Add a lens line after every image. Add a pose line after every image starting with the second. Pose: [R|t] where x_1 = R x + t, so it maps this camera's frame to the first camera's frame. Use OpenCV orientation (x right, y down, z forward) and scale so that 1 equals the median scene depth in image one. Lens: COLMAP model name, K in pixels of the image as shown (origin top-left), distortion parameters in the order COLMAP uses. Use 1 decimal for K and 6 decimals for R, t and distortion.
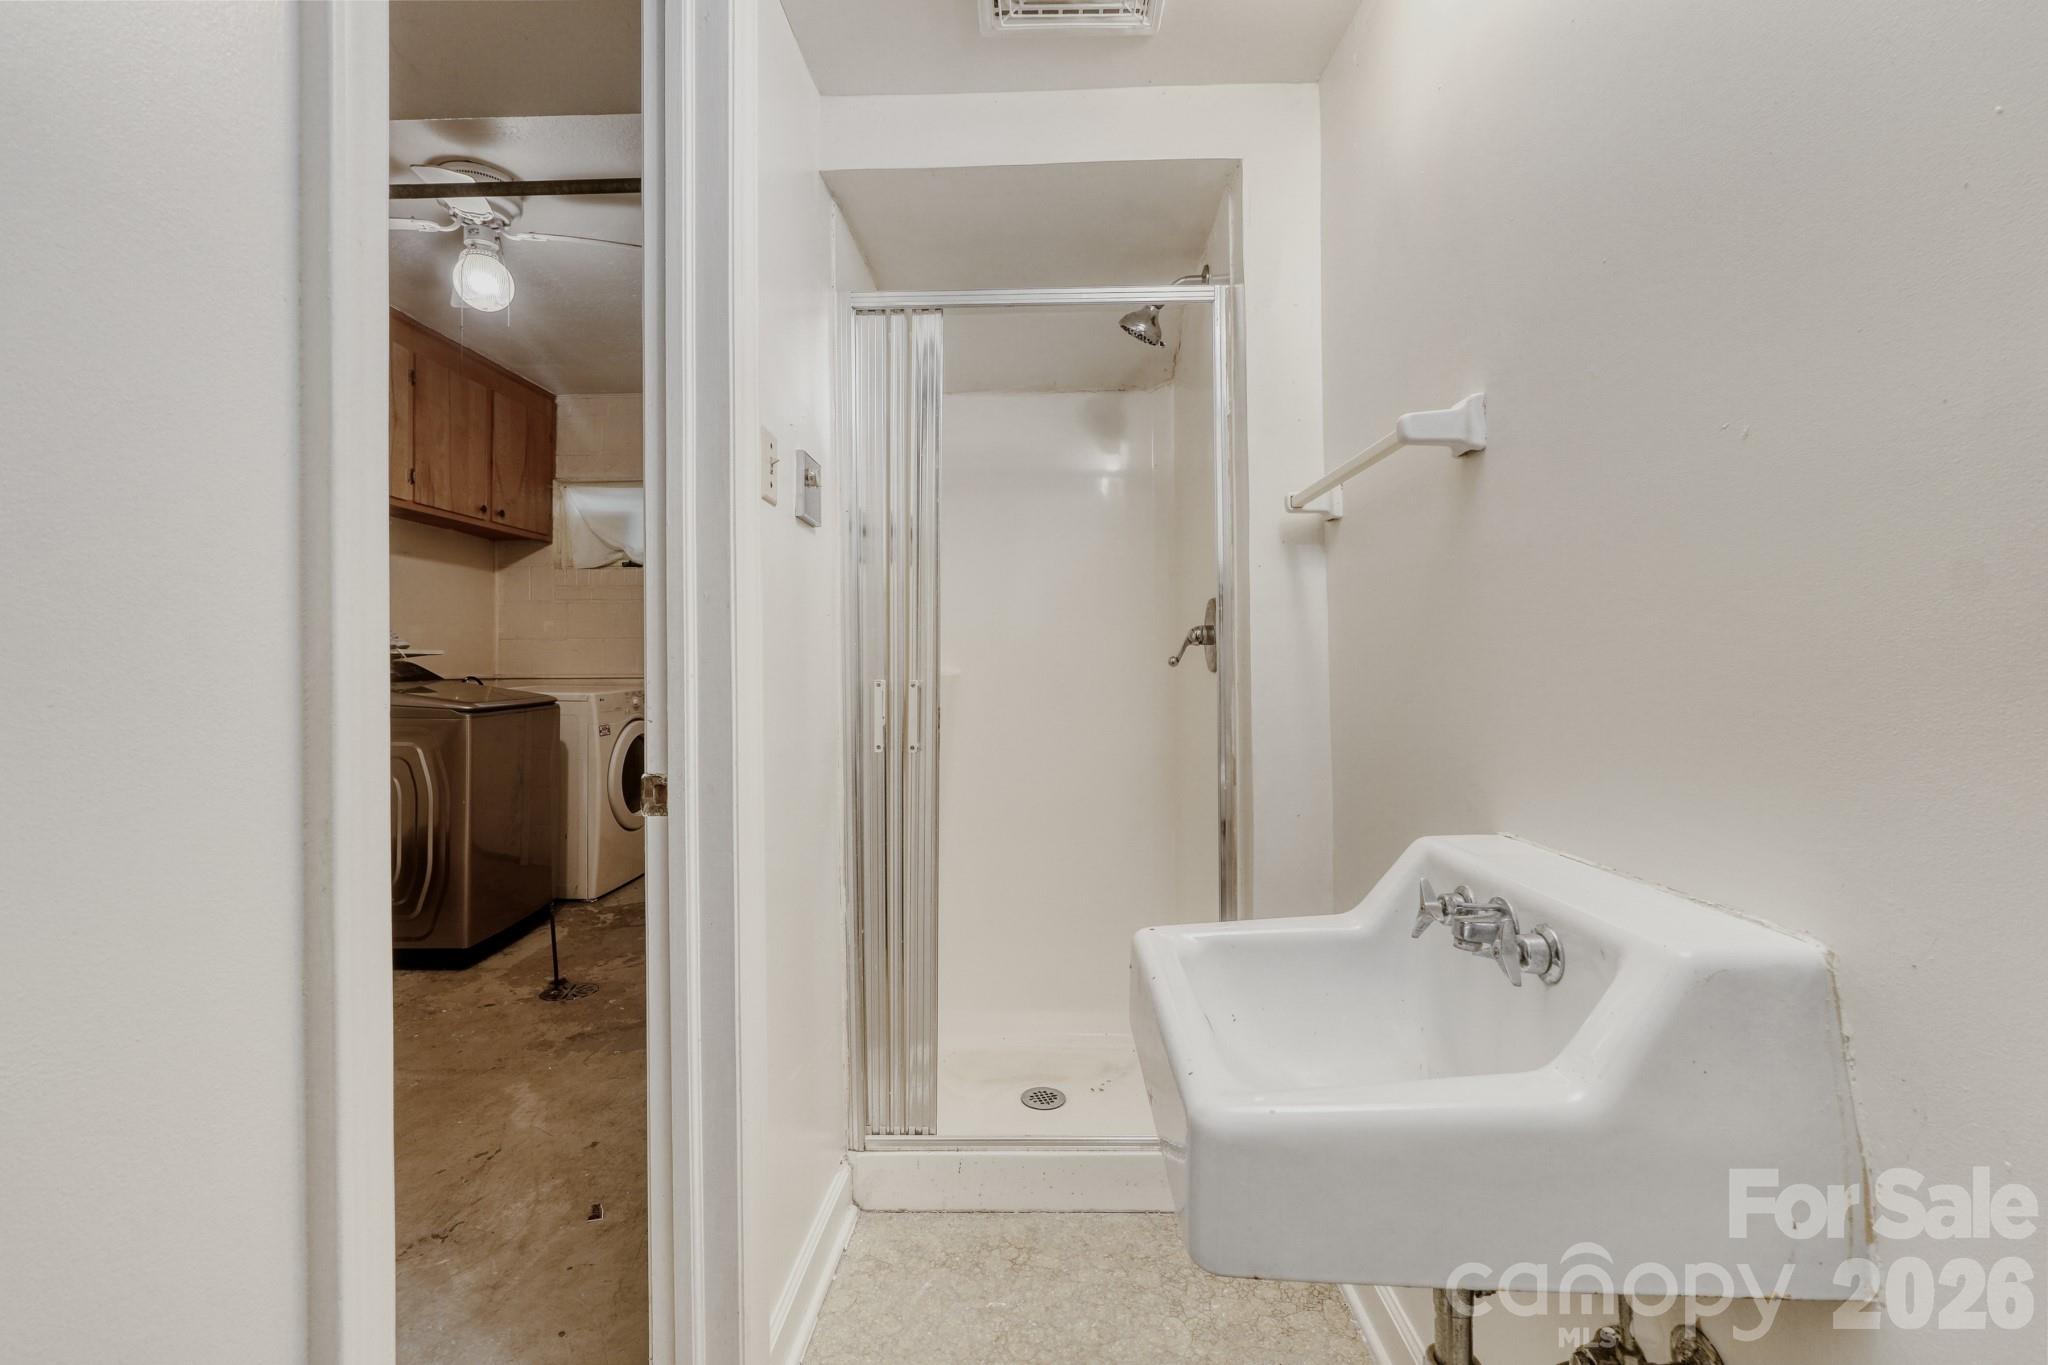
lens RADIAL K [[855.9, 0, 1022.0], [0, 855.9, 674.1], [0, 0, 1]] dist [-0.011413, 0.003569]
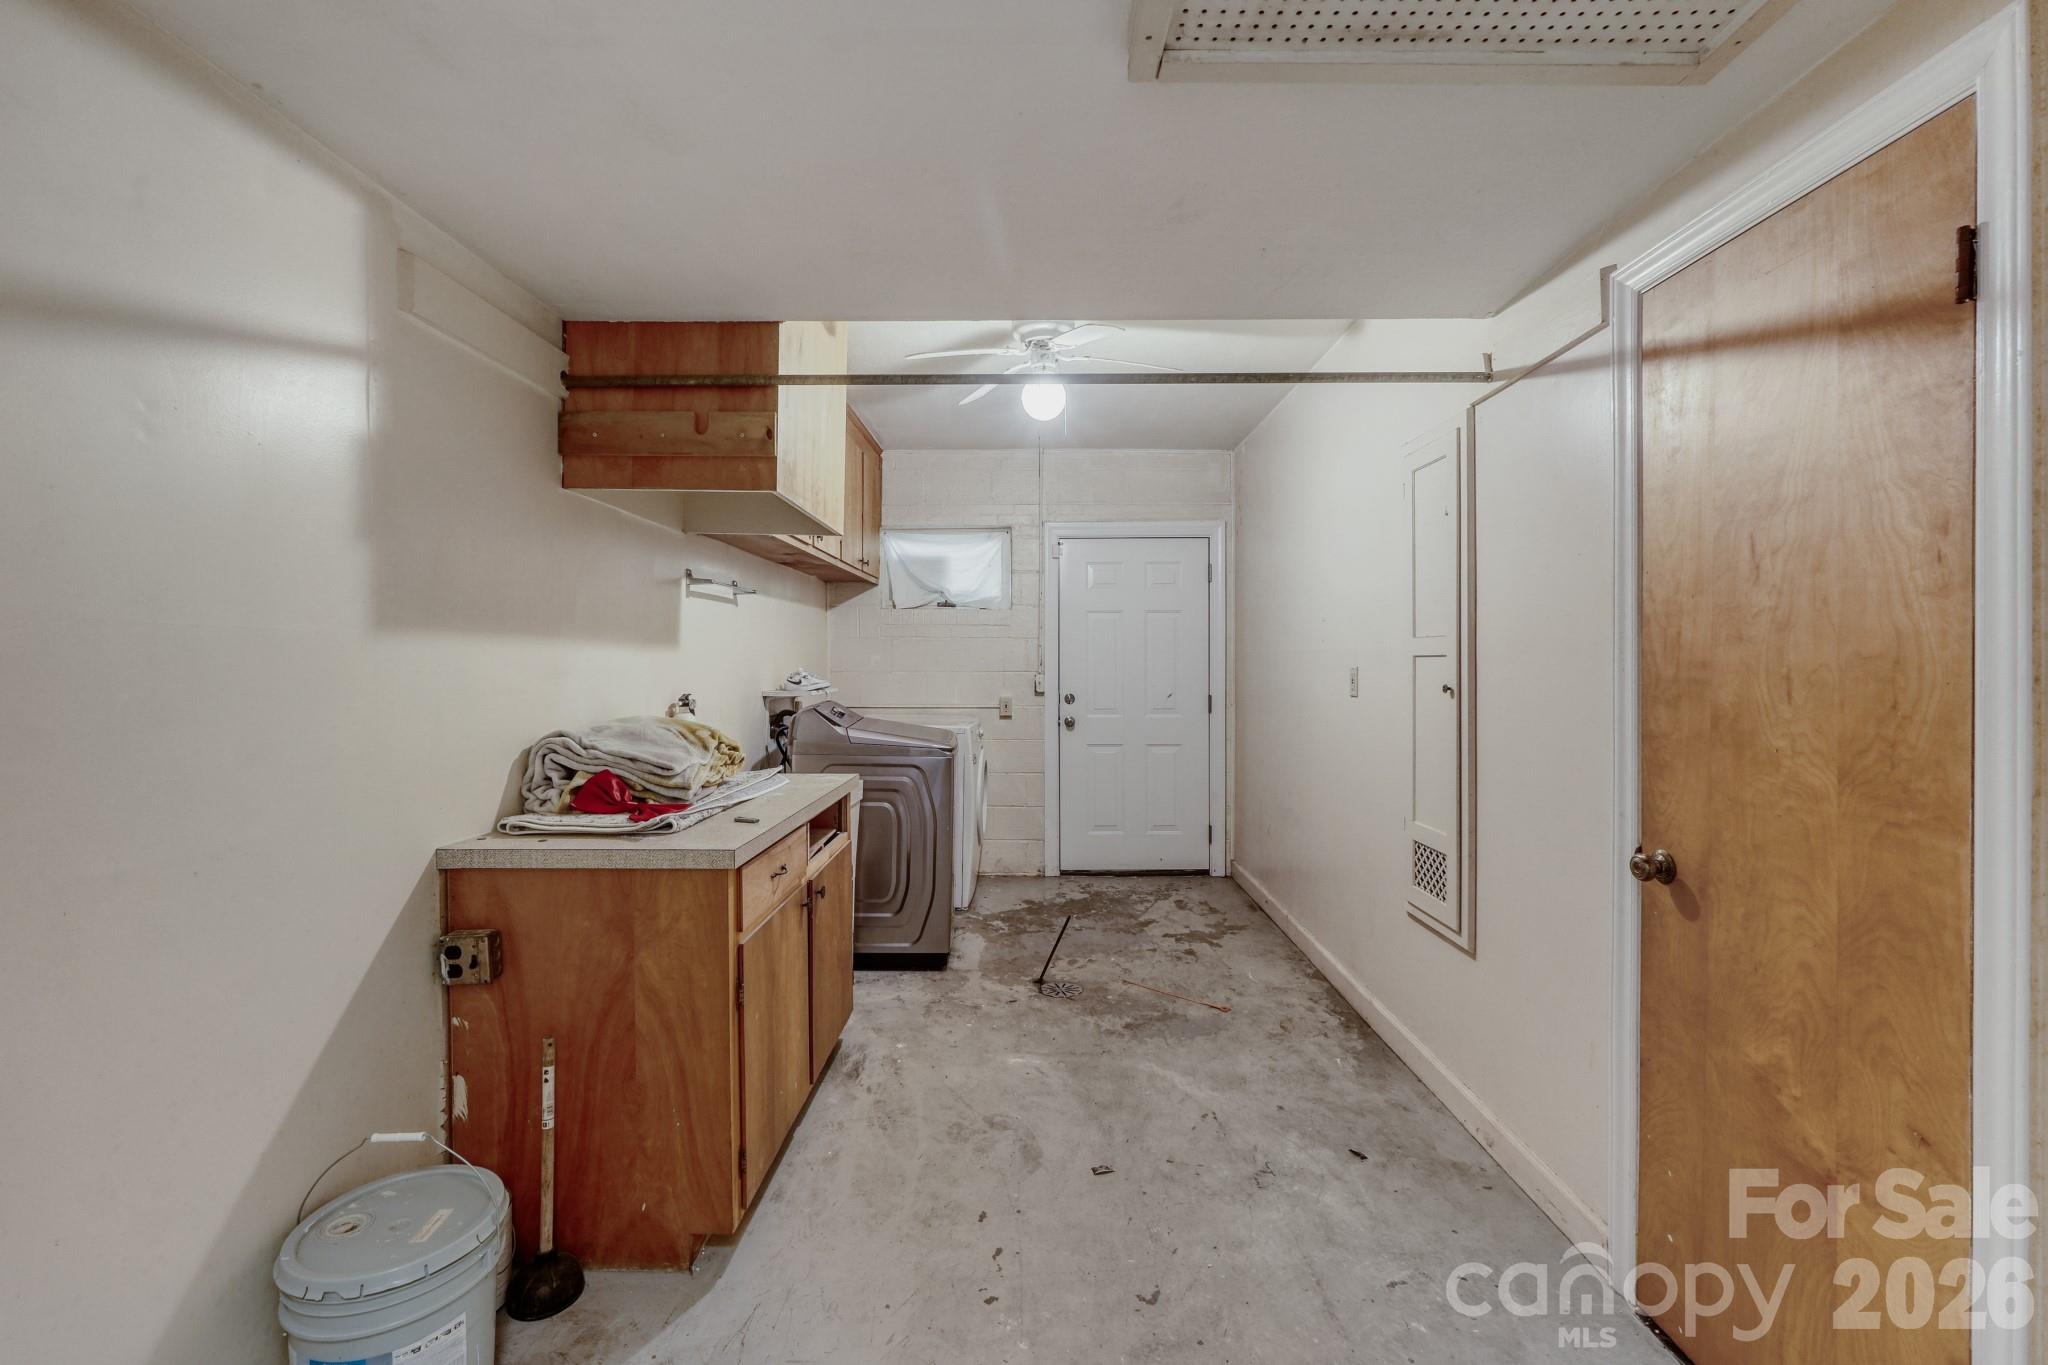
lens RADIAL K [[855.9, 0, 1029.8], [0, 855.9, 678.6], [0, 0, 1]] dist [-0.011413, 0.003569]
pose [[0.999981, 0.003104, 0.005250, -0.361763], [-0.003122, 0.999989, 0.003369, -0.036926], [-0.005240, -0.003385, 0.999981, -0.108838]]
